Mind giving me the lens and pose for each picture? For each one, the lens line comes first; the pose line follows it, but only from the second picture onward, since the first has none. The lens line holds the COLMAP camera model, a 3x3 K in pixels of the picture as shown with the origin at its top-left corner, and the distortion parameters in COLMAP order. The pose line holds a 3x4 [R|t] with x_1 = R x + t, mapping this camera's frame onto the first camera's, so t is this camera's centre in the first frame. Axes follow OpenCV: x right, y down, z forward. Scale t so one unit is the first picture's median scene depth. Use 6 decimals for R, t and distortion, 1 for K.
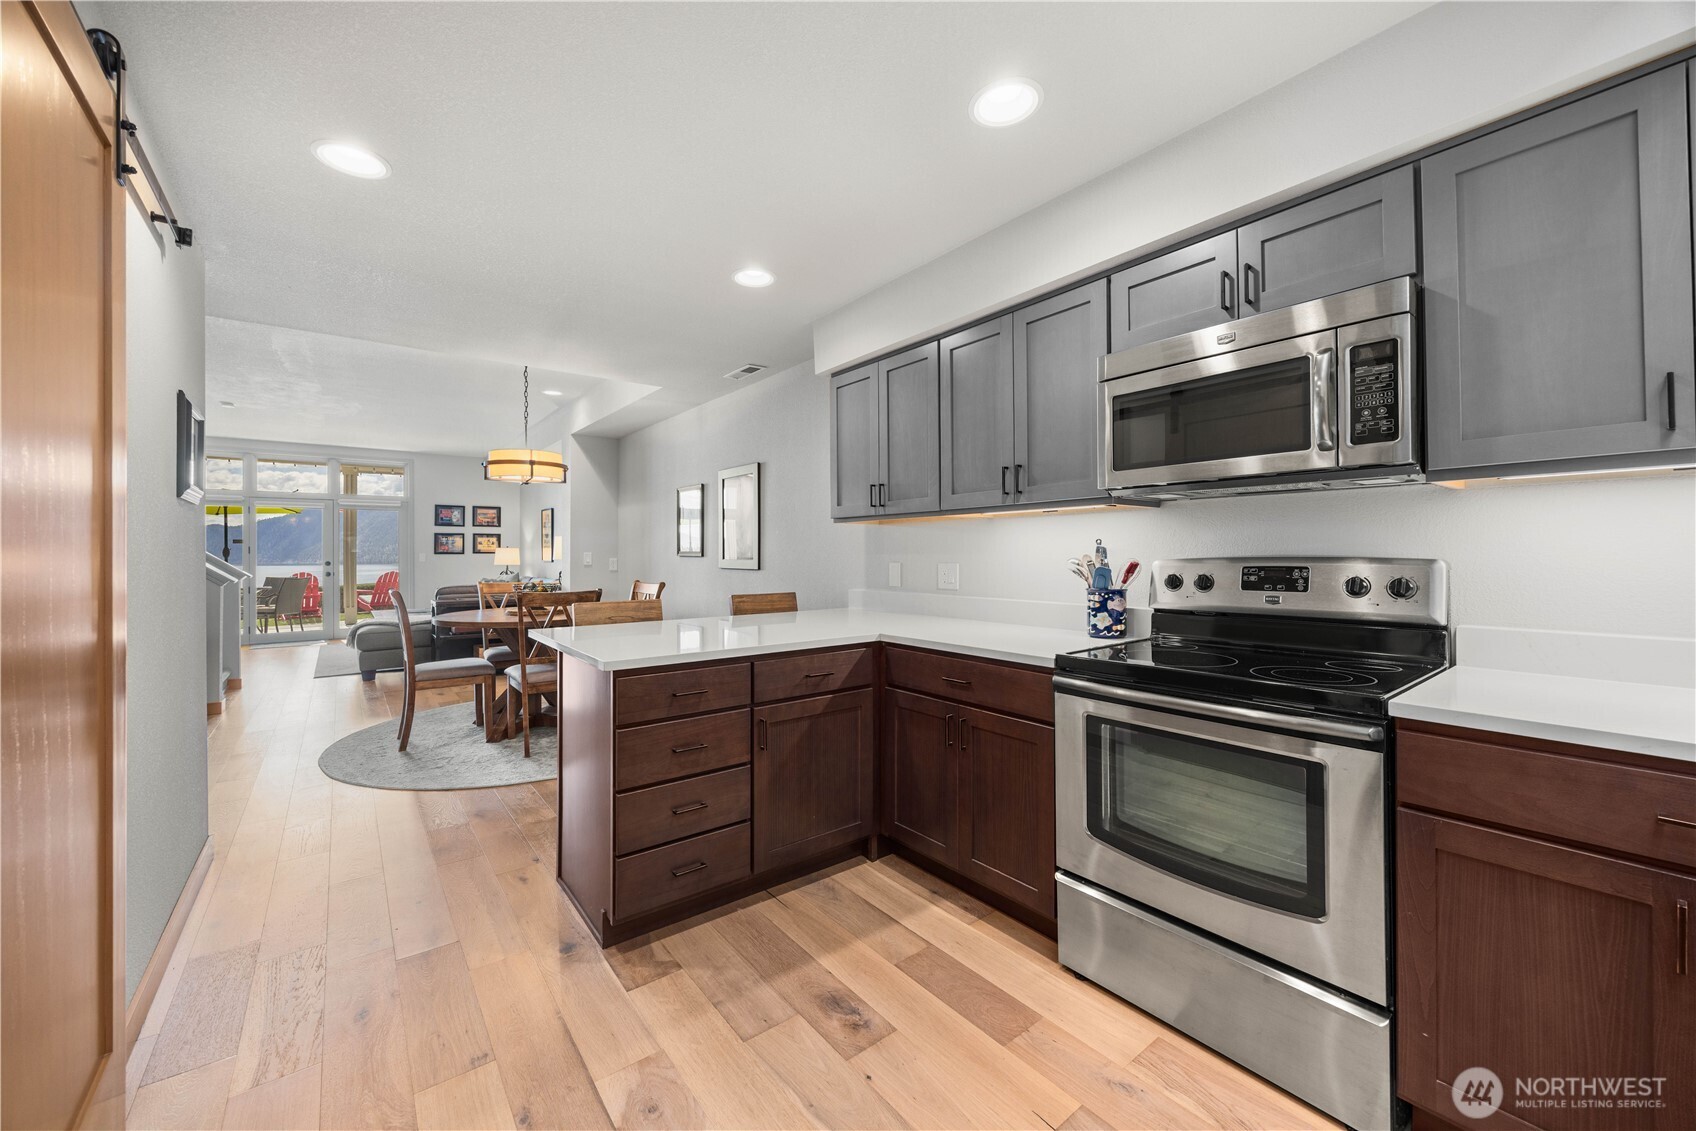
lens RADIAL K [[639.6, 0, 842.9], [0, 639.6, 556.6], [0, 0, 1]] dist [-0.002177, 0.000141]
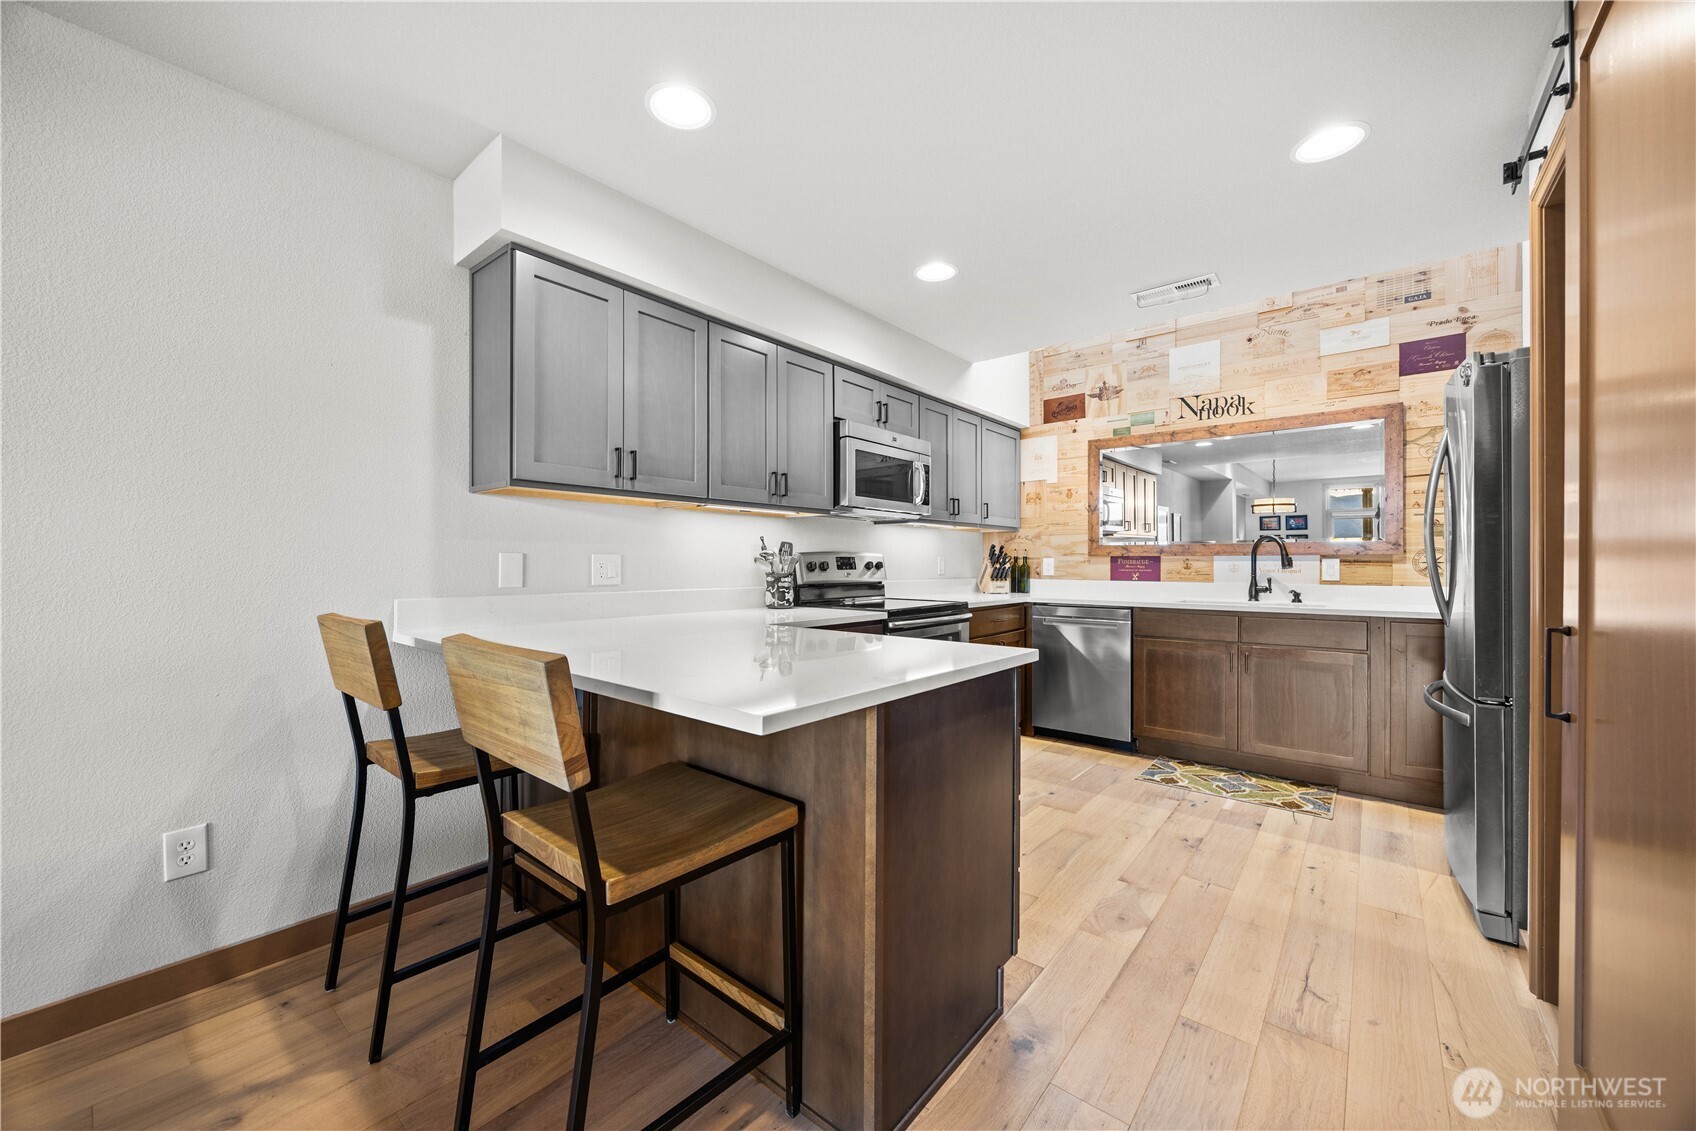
lens RADIAL K [[639.6, 0, 847.0], [0, 639.6, 558.4], [0, 0, 1]] dist [-0.002177, 0.000141]
pose [[-0.216756, 0.004803, 0.976214, -1.061369], [-0.002306, 0.999983, -0.005432, 0.028622], [-0.976223, -0.003428, -0.216741, 1.284386]]
